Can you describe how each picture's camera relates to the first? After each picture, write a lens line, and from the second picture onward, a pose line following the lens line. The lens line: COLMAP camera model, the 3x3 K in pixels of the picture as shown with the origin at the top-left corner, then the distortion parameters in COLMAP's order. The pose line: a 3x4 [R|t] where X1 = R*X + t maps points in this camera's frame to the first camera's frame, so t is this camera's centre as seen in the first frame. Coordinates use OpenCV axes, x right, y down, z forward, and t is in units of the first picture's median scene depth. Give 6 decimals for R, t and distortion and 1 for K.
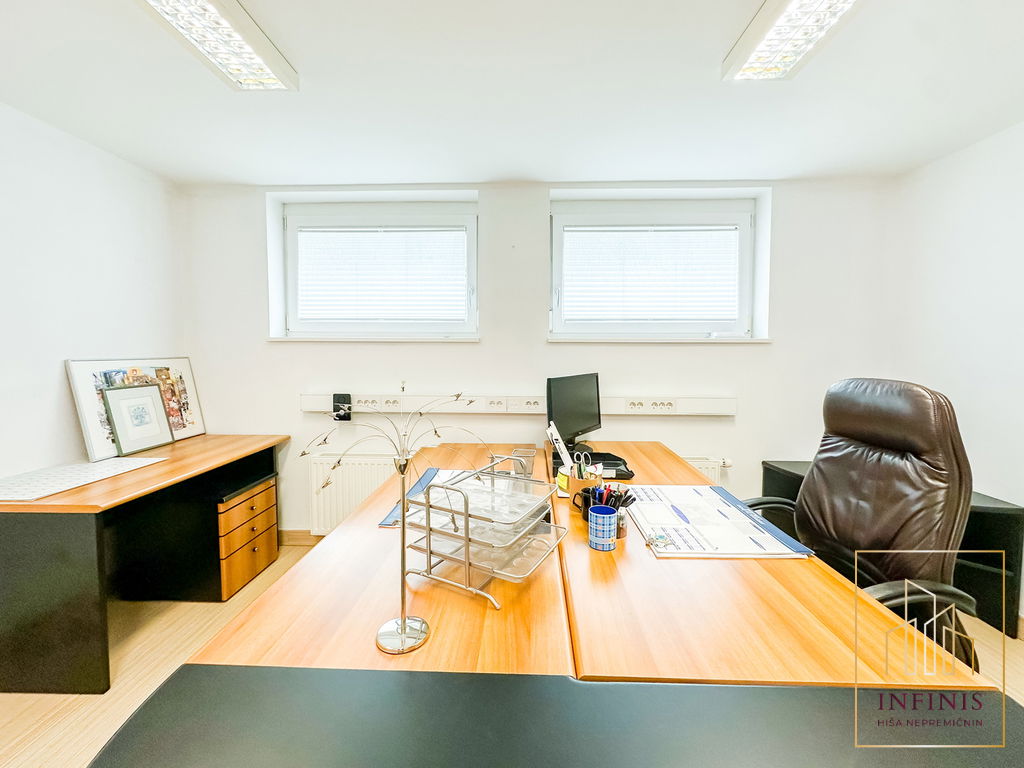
lens RADIAL K [[434.6, 0, 537.4], [0, 434.6, 368.2], [0, 0, 1]] dist [-0.000344, 0.000058]
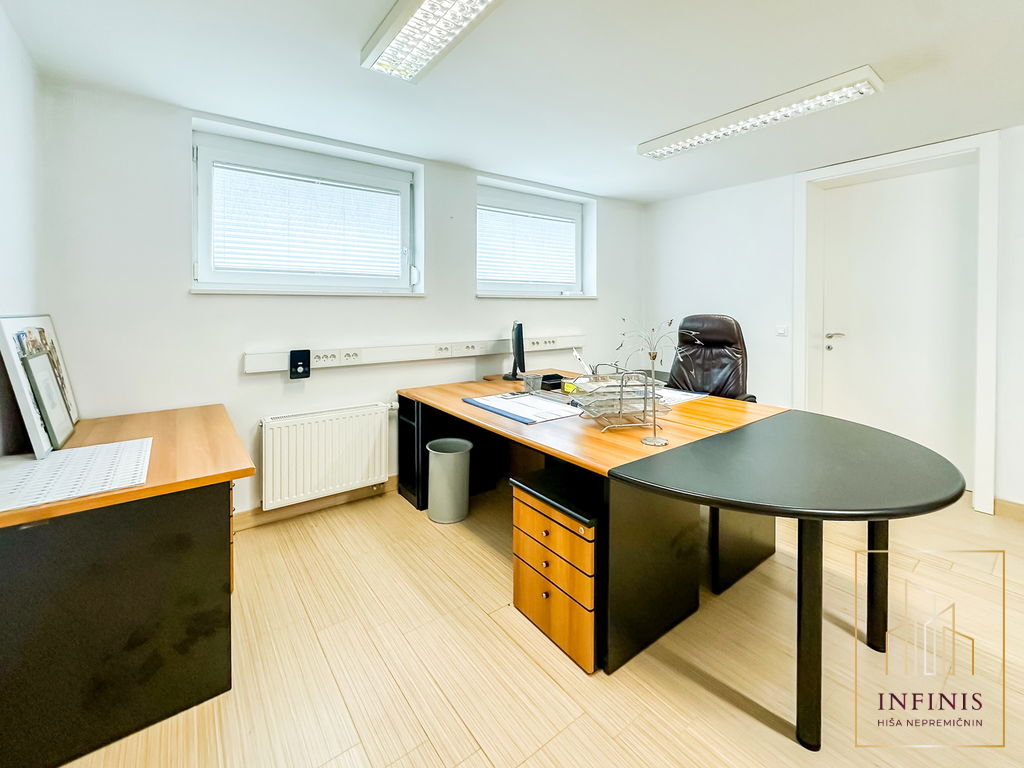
lens RADIAL K [[432.3, 0, 557.5], [0, 432.3, 307.3], [0, 0, 1]] dist [-0.001390, -0.000030]
pose [[0.758965, -0.007179, 0.651092, -0.591813], [0.034643, 0.998968, -0.029367, 0.012070], [-0.650209, 0.044844, 0.758431, -0.076994]]
